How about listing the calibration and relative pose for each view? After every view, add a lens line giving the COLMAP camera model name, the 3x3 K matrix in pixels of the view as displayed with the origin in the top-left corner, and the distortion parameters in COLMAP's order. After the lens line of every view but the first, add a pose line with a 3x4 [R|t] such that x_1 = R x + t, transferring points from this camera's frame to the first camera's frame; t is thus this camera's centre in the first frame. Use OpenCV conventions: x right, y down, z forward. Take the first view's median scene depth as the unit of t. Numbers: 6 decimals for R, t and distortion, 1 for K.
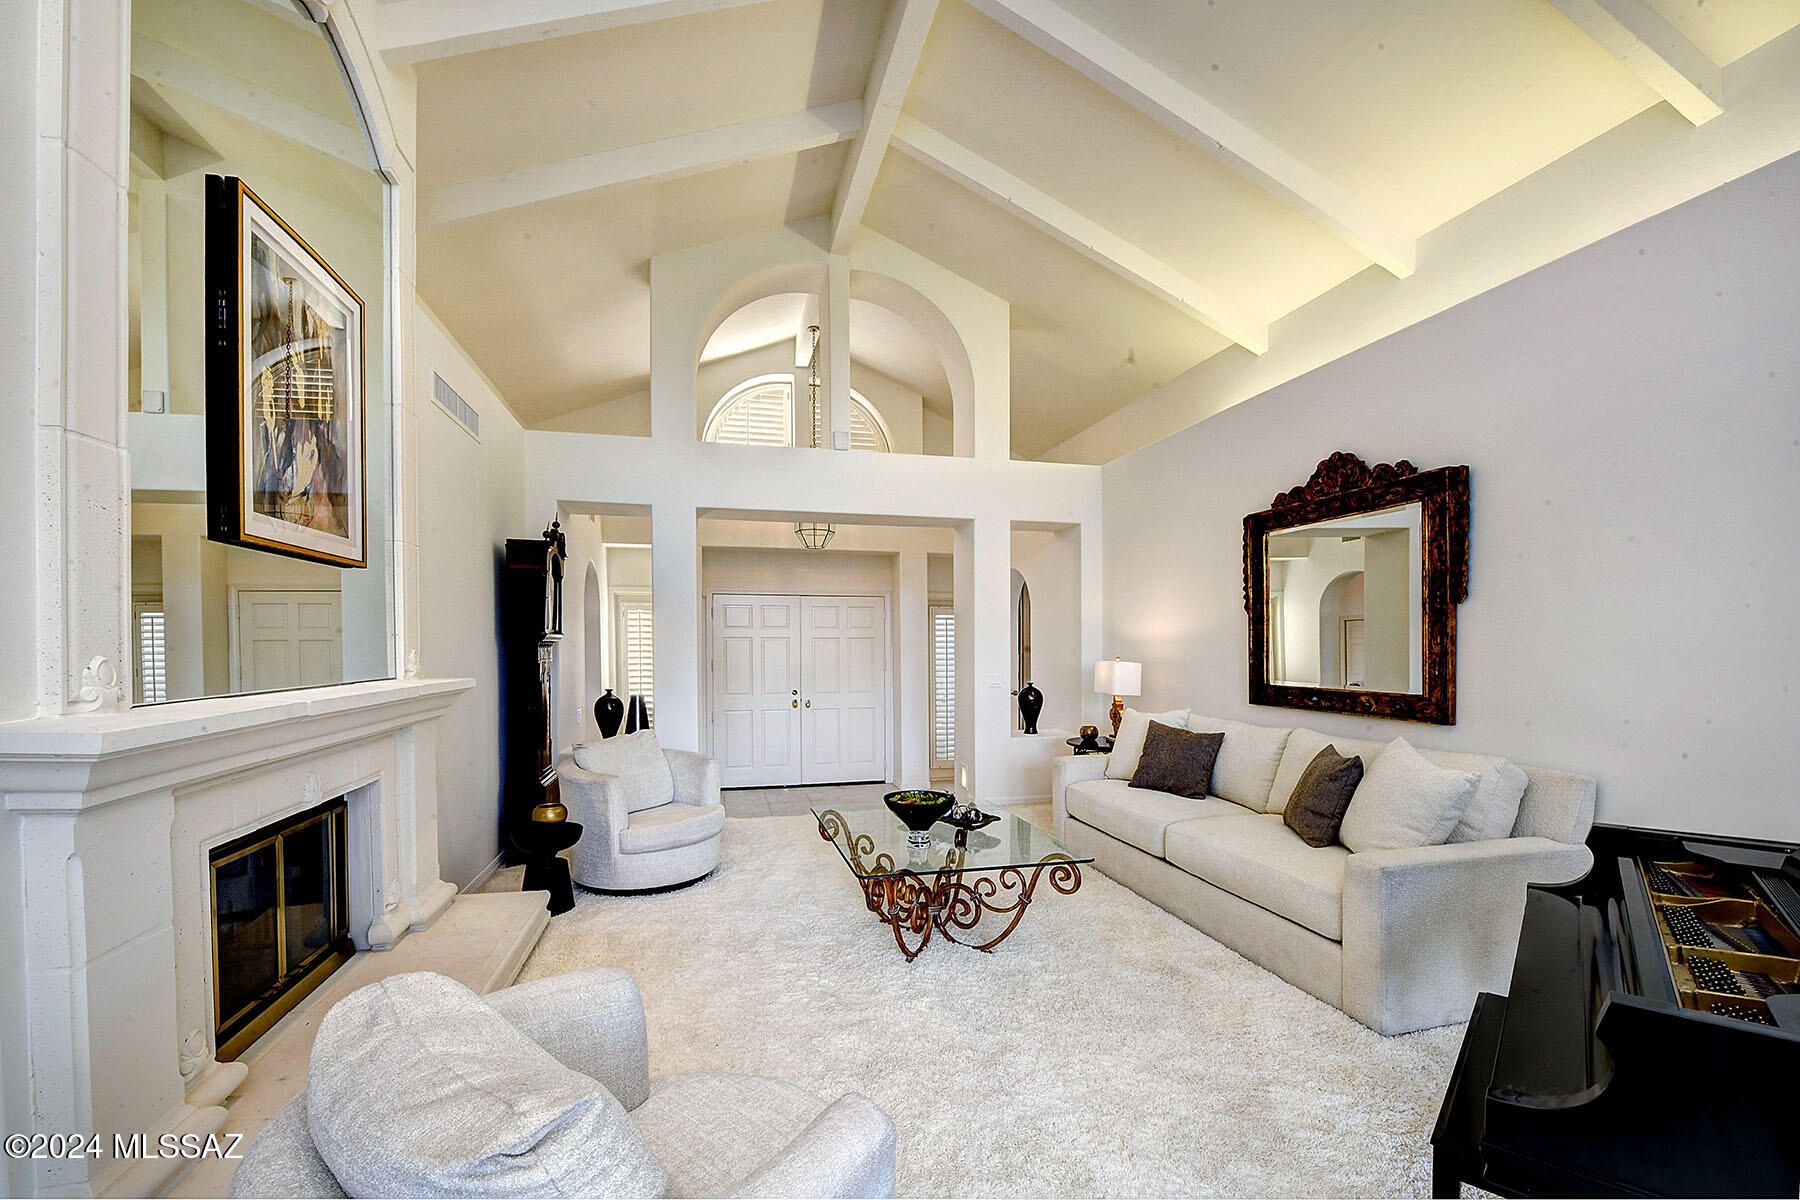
lens RADIAL K [[748.4, 0, 900.0], [0, 748.4, 600.0], [0, 0, 1]] dist [-0.007051, -0.000192]
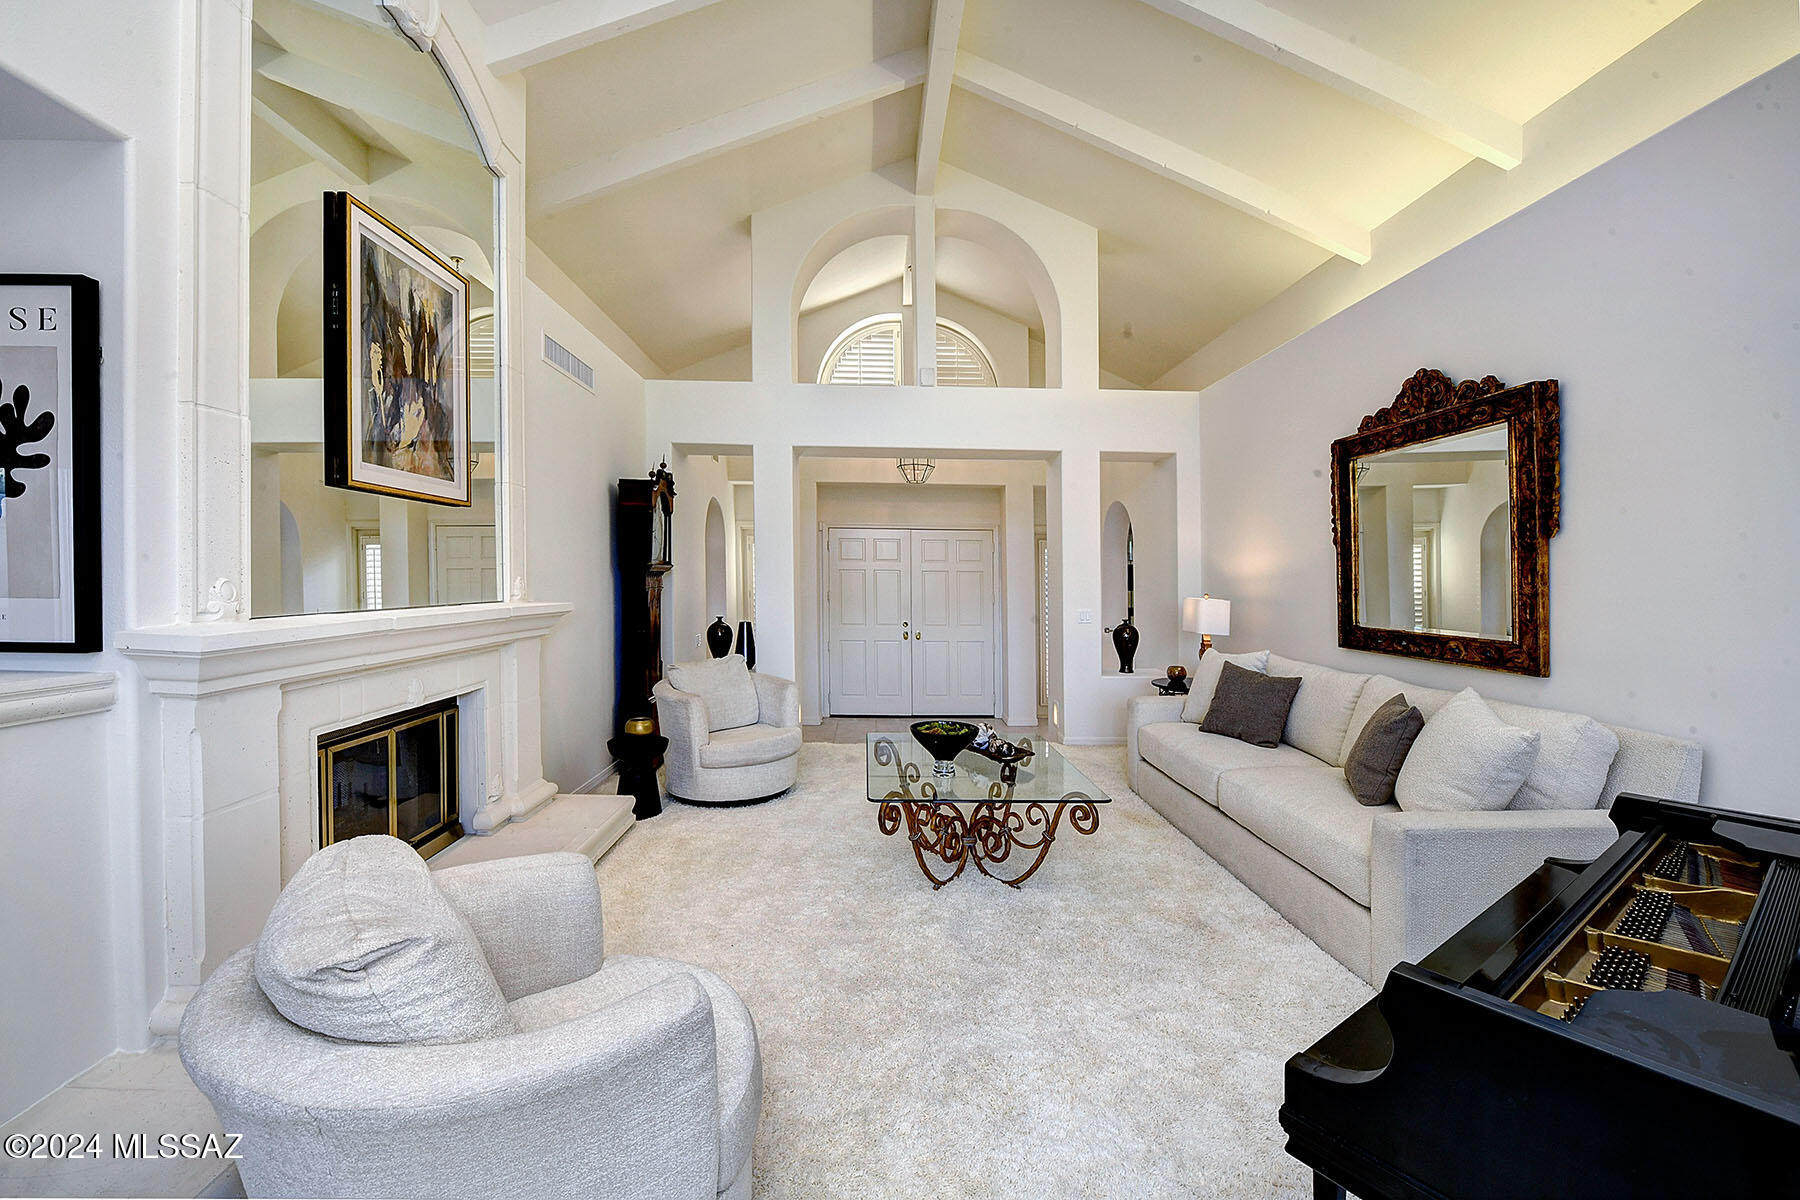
lens RADIAL K [[750.7, 0, 891.0], [0, 750.7, 526.2], [0, 0, 1]] dist [-0.002185, -0.000198]
pose [[0.977979, -0.002459, -0.208687, 0.143252], [0.000424, 0.999952, -0.009798, -0.000077], [0.208701, 0.009494, 0.977933, -0.014015]]
